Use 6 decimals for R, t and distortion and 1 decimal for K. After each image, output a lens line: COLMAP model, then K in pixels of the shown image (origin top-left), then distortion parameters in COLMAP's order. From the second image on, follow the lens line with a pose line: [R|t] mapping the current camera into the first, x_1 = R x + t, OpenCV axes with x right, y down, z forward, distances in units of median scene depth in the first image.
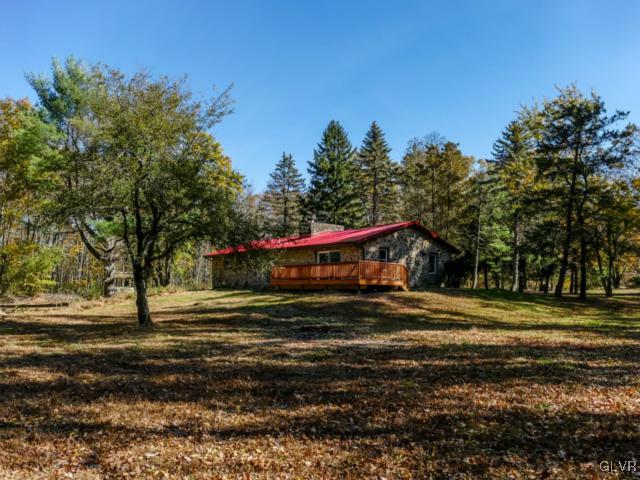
lens RADIAL K [[528.7, 0, 320.0], [0, 528.7, 240.0], [0, 0, 1]] dist [-0.008346, -0.002931]
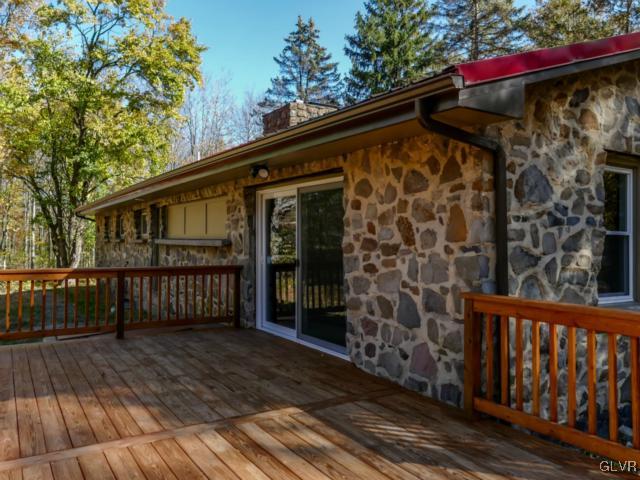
lens RADIAL K [[528.7, 0, 320.0], [0, 528.7, 240.0], [0, 0, 1]] dist [-0.008346, -0.002931]
pose [[0.989441, -0.005953, -0.144817, 0.029495], [0.019489, 0.995547, 0.092231, 0.012594], [0.143623, -0.094079, 0.985151, 0.444271]]
